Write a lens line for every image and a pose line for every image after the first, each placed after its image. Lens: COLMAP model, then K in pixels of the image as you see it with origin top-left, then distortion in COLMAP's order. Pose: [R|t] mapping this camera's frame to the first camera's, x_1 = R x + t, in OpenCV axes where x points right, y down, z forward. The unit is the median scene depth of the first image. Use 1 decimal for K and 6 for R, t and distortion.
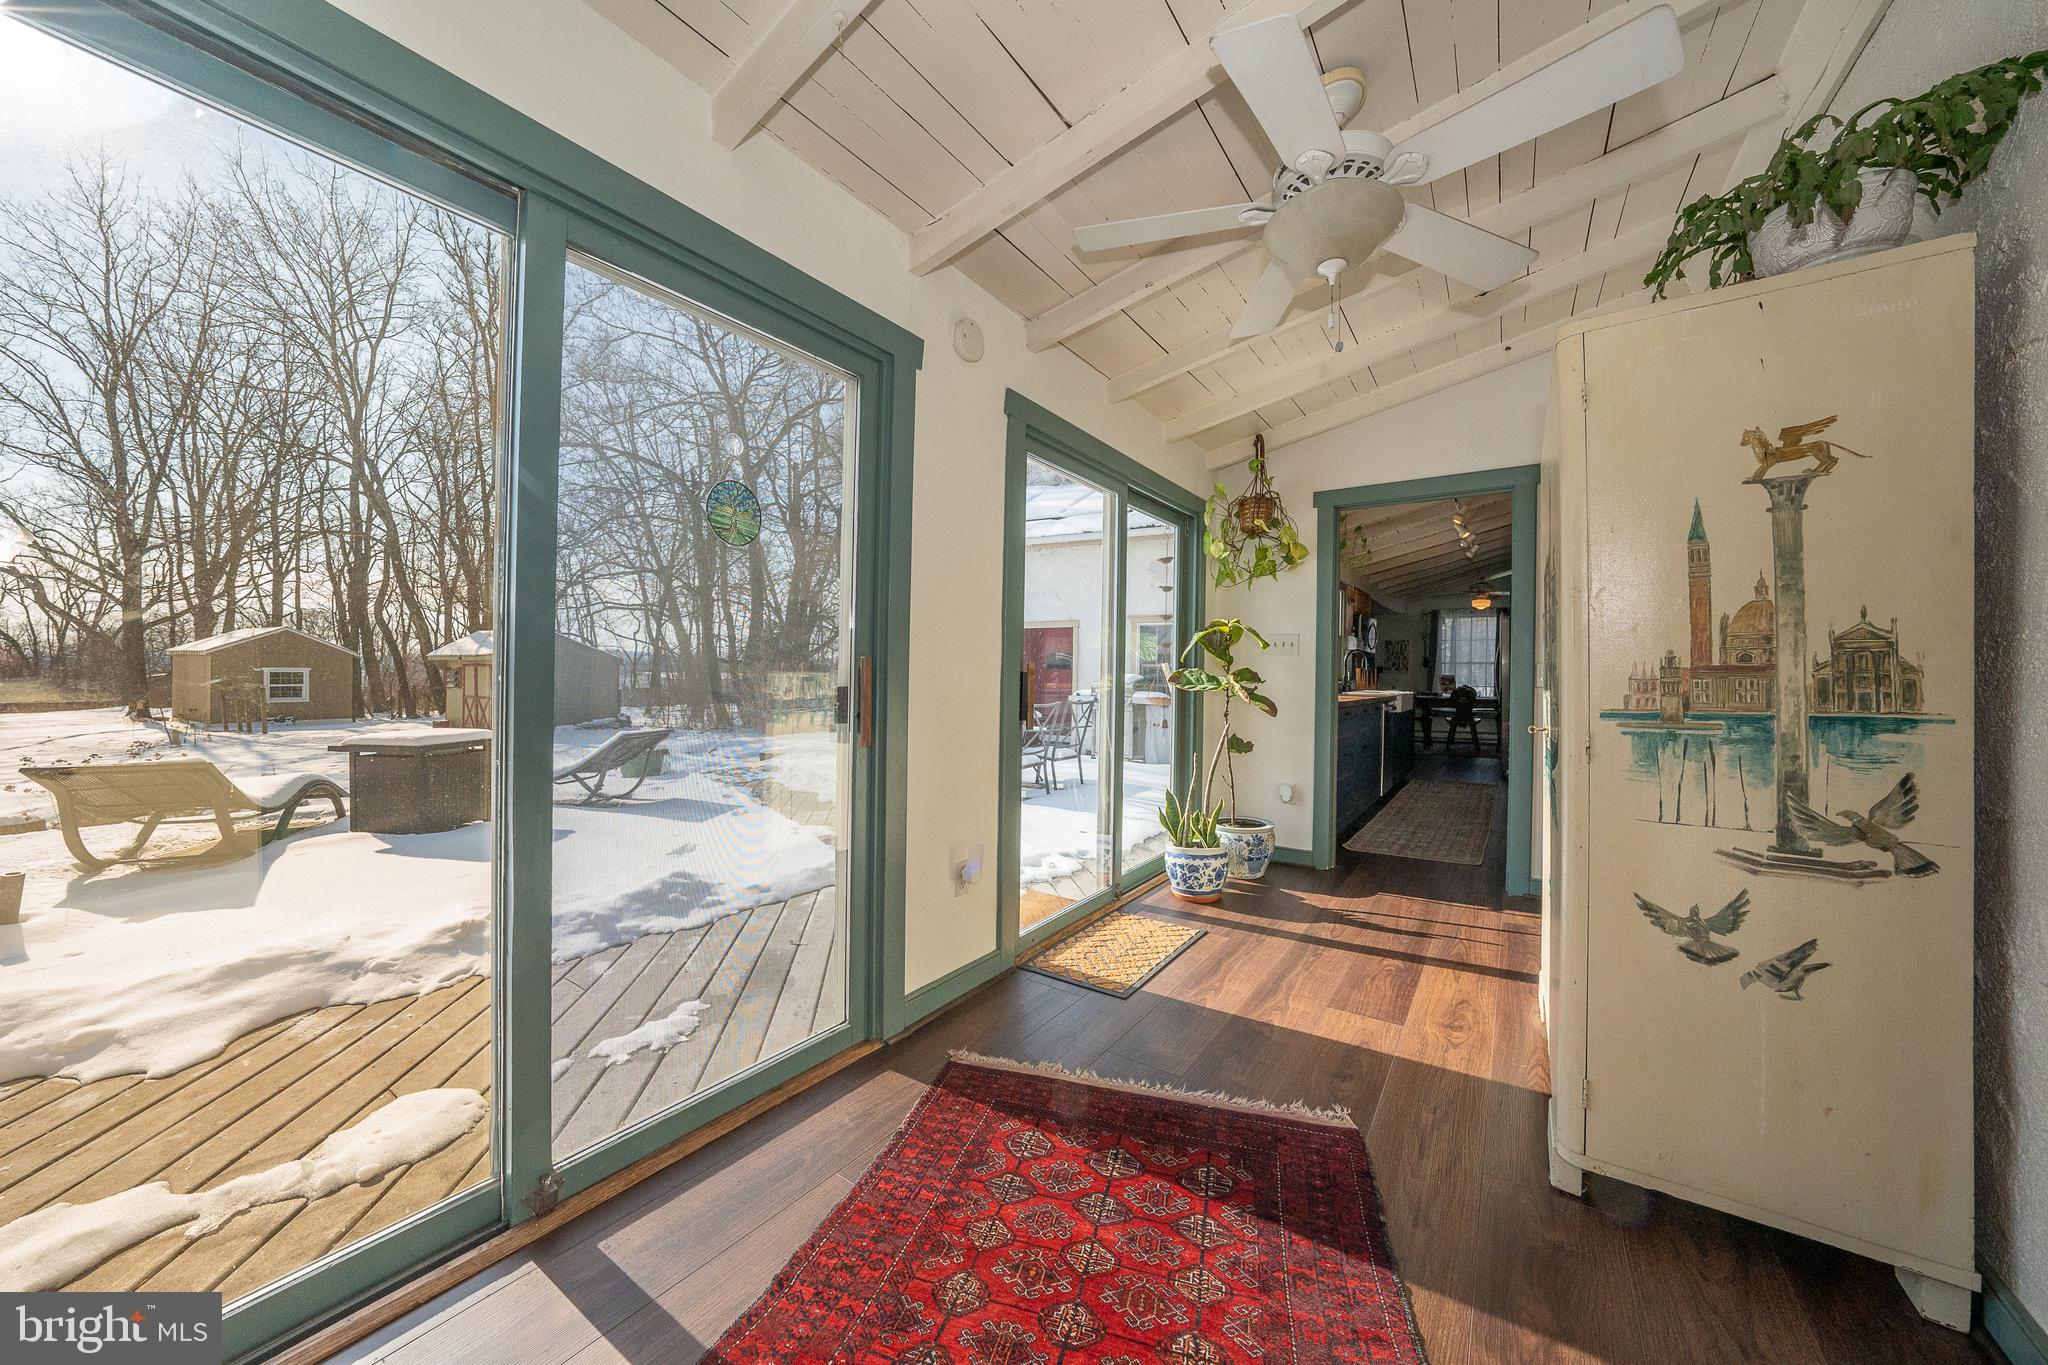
lens RADIAL K [[699.7, 0, 1021.0], [0, 699.7, 676.2], [0, 0, 1]] dist [-0.026631, 0.004706]
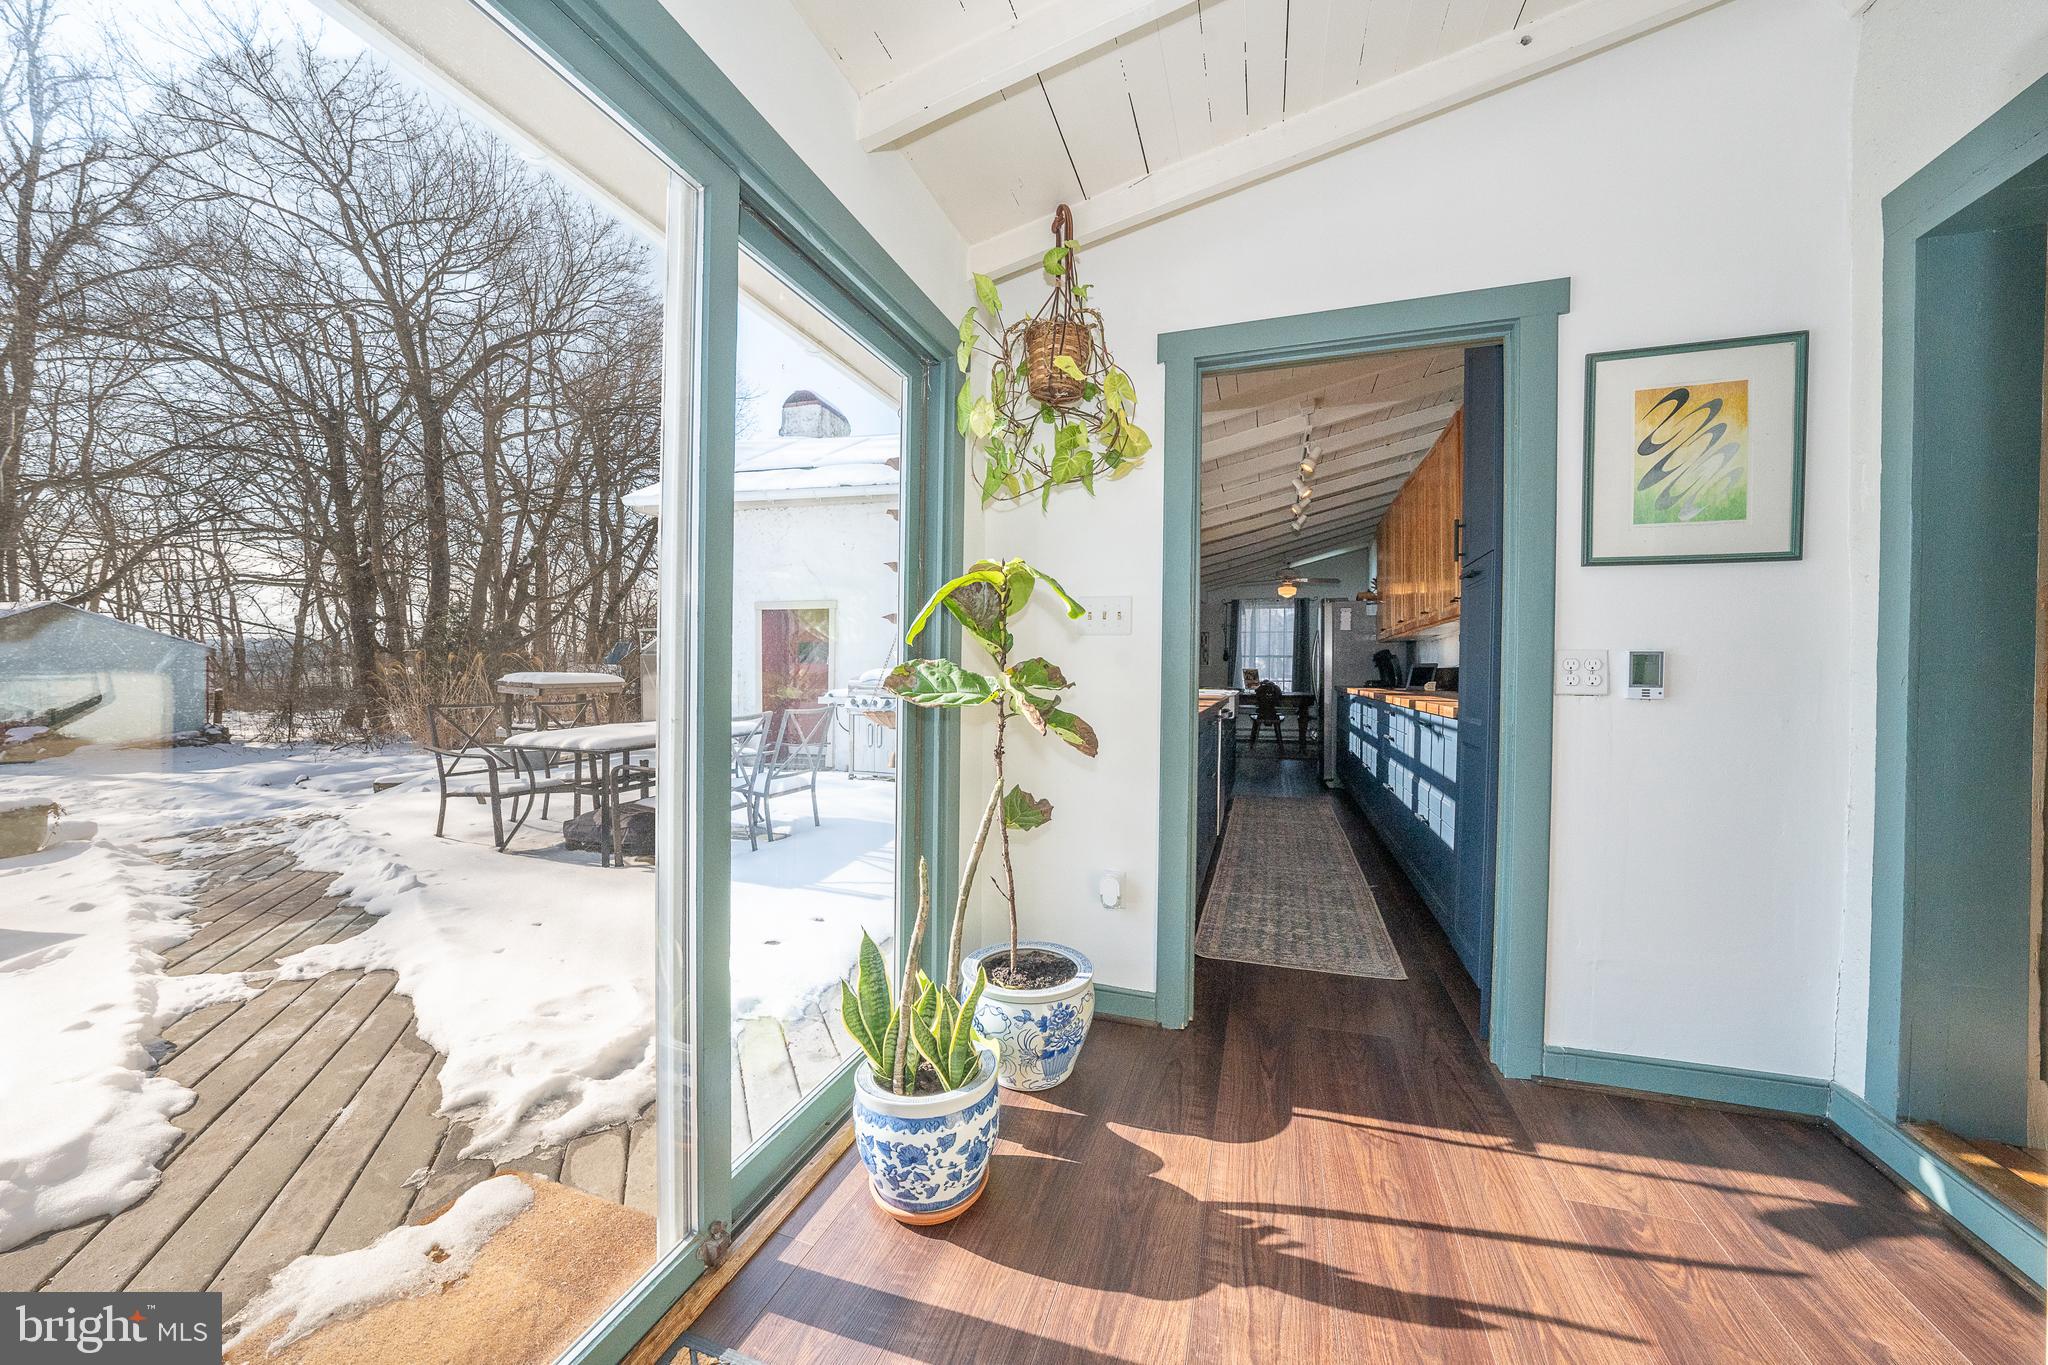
lens RADIAL K [[699.7, 0, 1023.6], [0, 699.7, 678.4], [0, 0, 1]] dist [-0.026631, 0.004706]
pose [[0.959677, -0.005353, 0.281054, 0.140831], [0.002090, 0.999927, 0.011909, -0.002752], [-0.281097, -0.010841, 0.959618, 0.428302]]
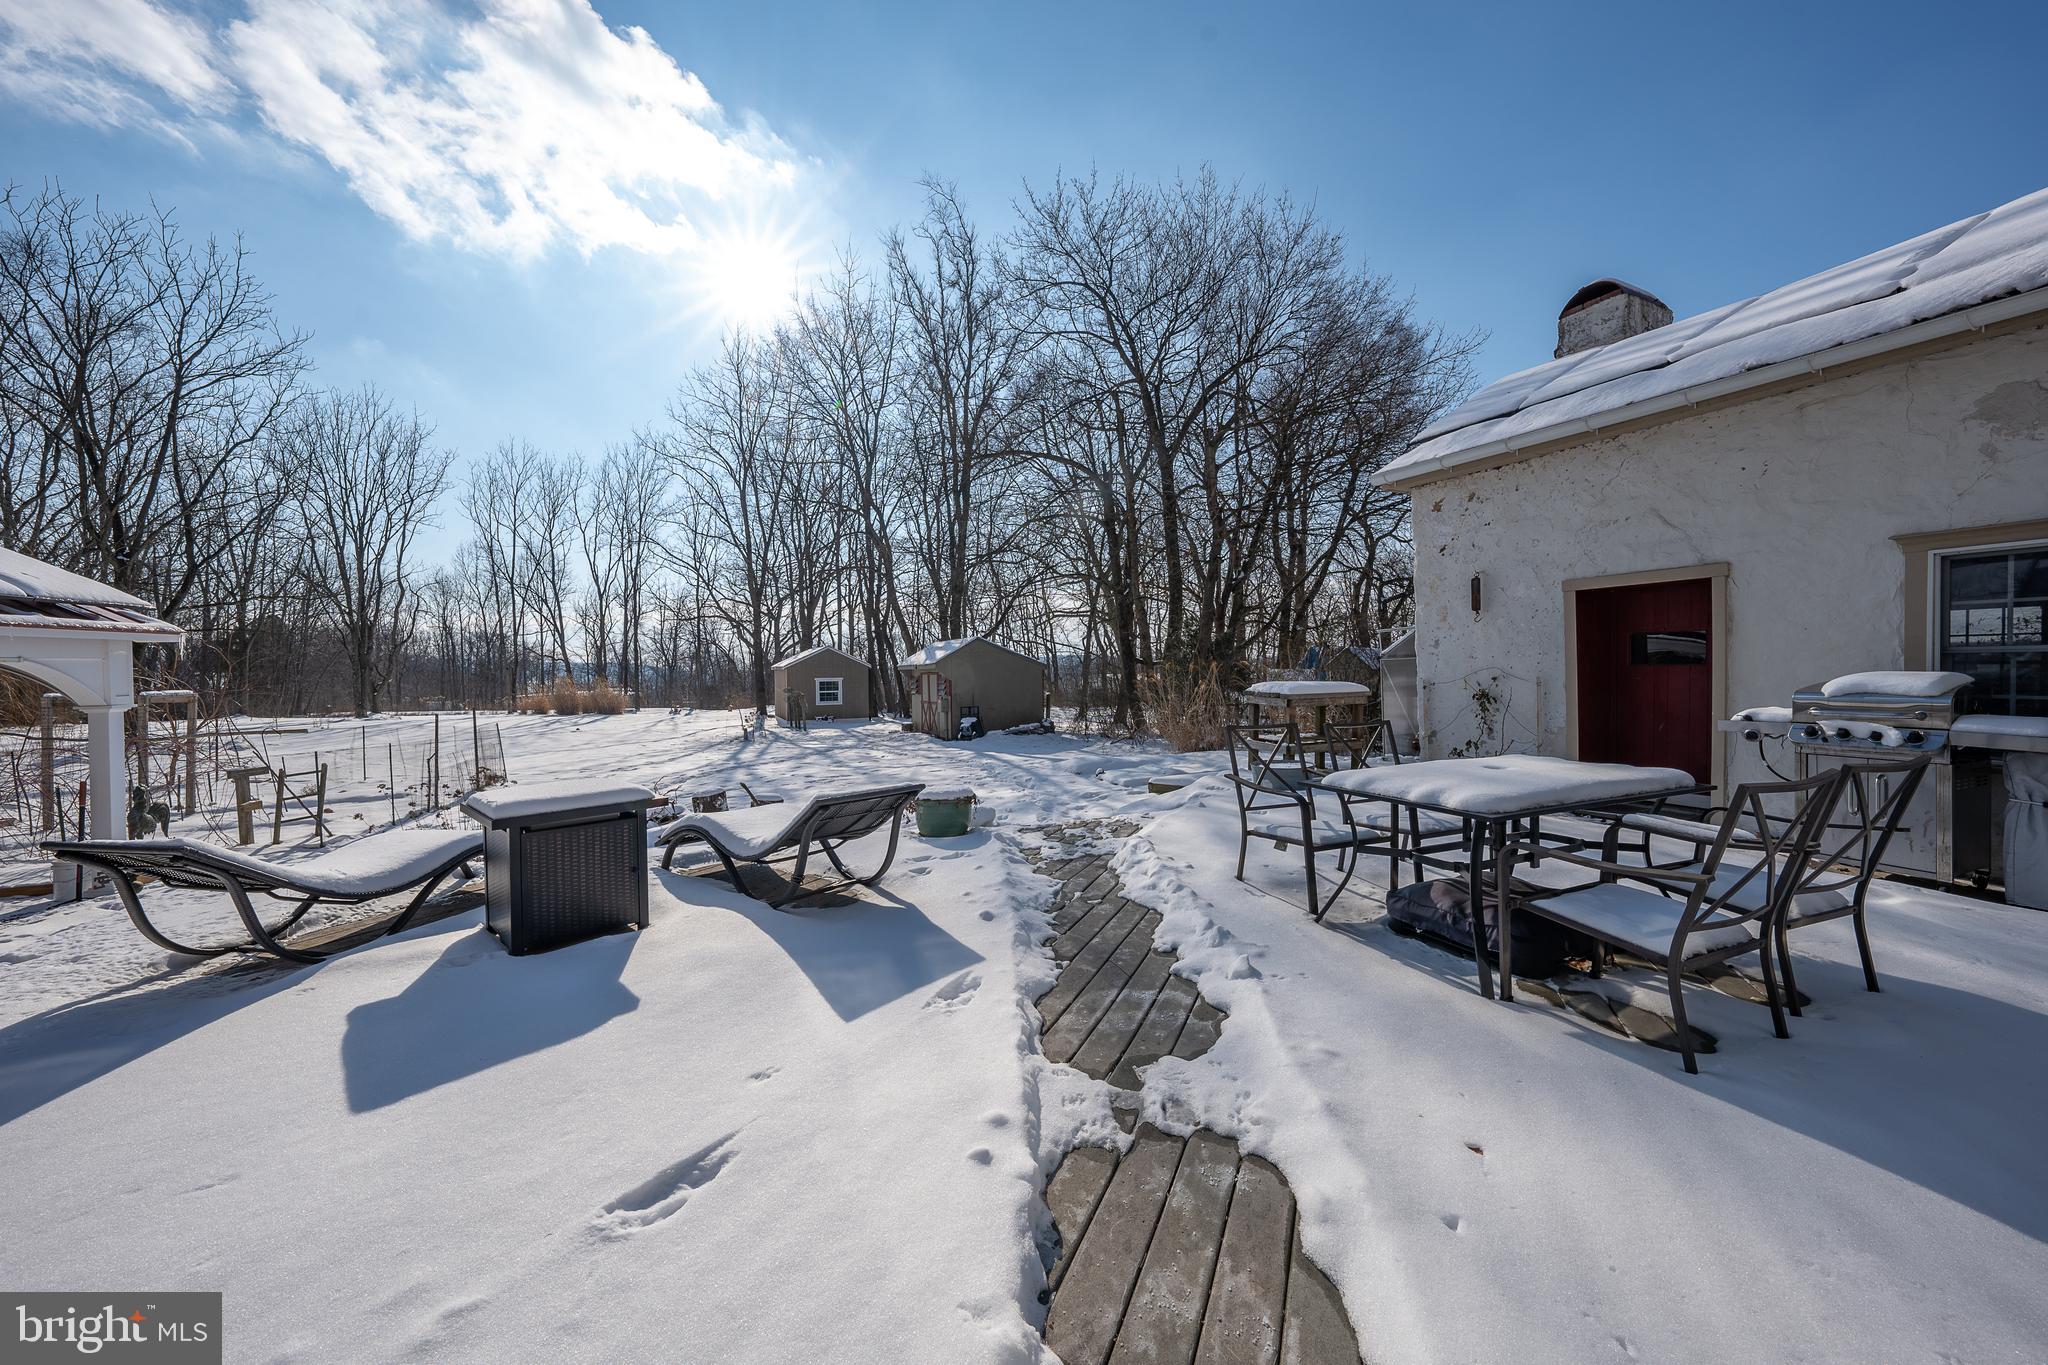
lens RADIAL K [[699.7, 0, 1027.1], [0, 699.7, 677.6], [0, 0, 1]] dist [-0.026631, 0.004706]
pose [[0.820149, -0.016446, -0.571913, -0.104258], [0.019043, 0.999818, -0.001441, -0.018907], [0.571833, -0.009709, 0.820313, 0.749943]]
